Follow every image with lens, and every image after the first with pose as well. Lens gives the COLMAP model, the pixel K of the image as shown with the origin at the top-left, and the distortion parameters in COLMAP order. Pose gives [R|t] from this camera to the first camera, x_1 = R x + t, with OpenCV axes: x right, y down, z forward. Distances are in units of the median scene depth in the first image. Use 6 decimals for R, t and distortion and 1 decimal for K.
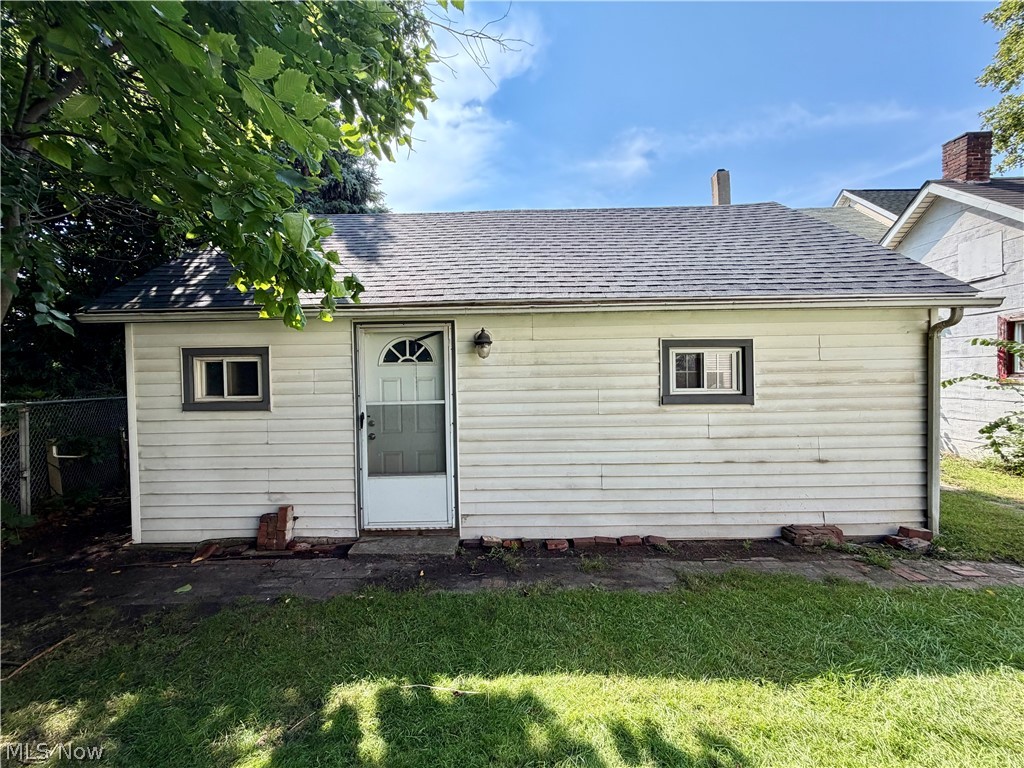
lens RADIAL K [[409.4, 0, 514.5], [0, 409.4, 378.0], [0, 0, 1]] dist [-0.001095, 0.000459]
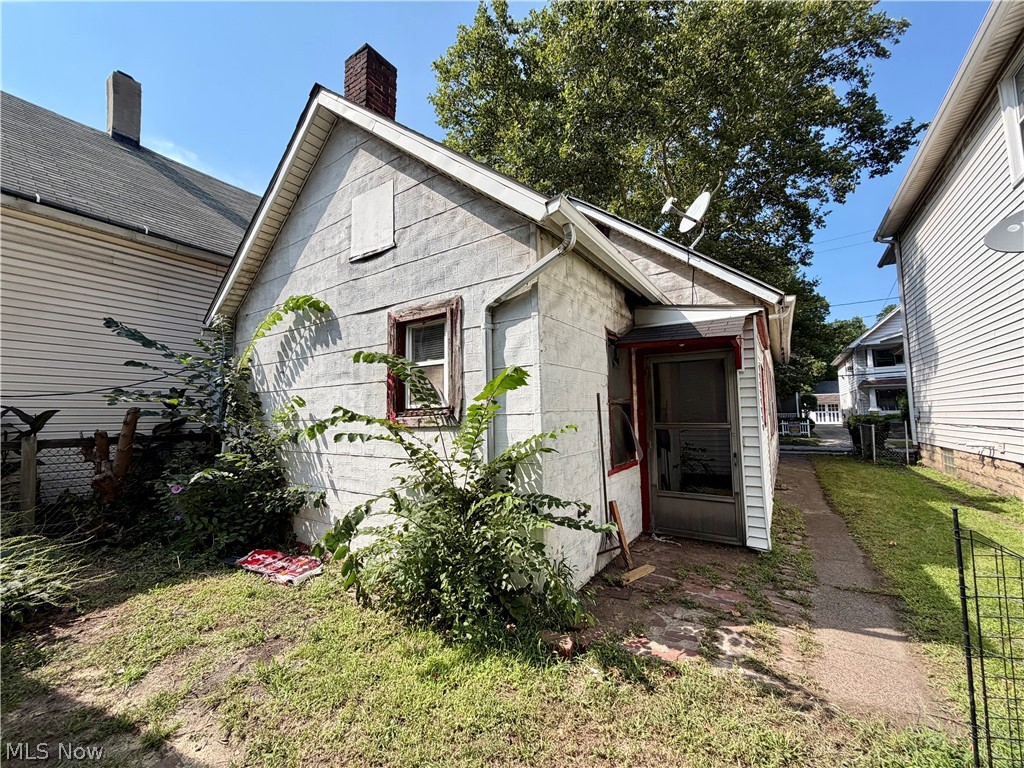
lens RADIAL K [[409.4, 0, 510.3], [0, 409.4, 383.2], [0, 0, 1]] dist [-0.001095, 0.000459]
pose [[0.548542, 0.075847, 0.832676, 1.271261], [0.019325, 0.994461, -0.103315, 0.016924], [-0.835900, 0.072764, 0.544037, 0.865512]]
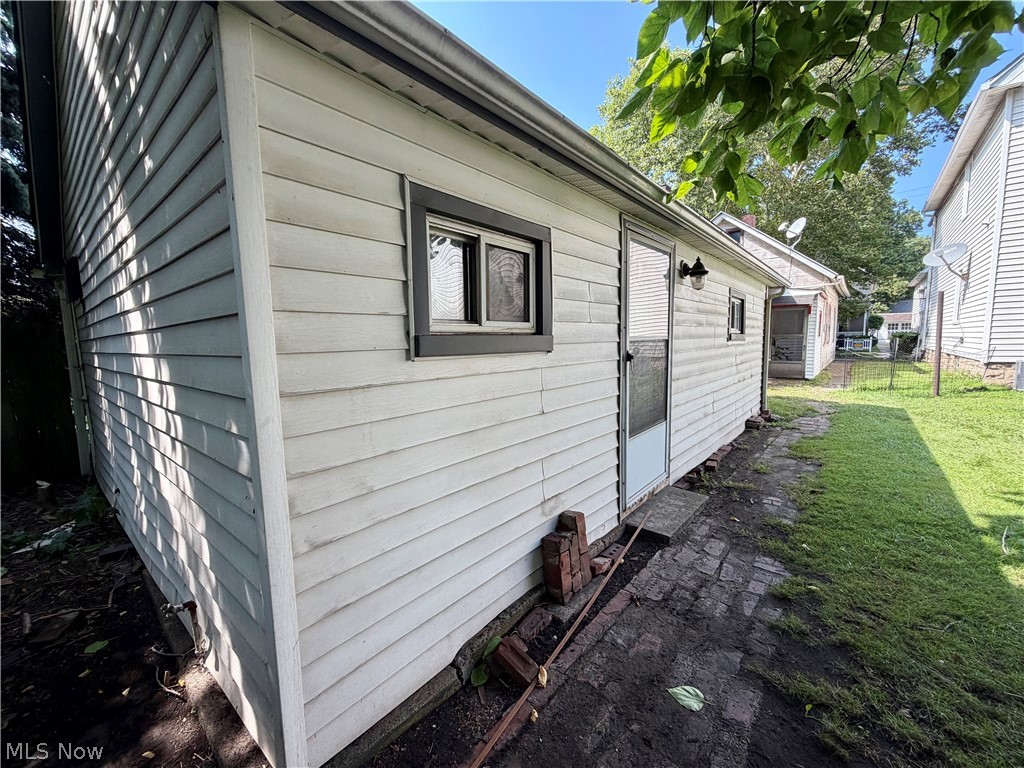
lens RADIAL K [[409.4, 0, 512.0], [0, 409.4, 379.0], [0, 0, 1]] dist [-0.001095, 0.000459]
pose [[0.642500, -0.071930, 0.762902, -1.037942], [0.019225, 0.996784, 0.077791, 0.073404], [-0.766044, -0.035314, 0.641817, 0.690123]]
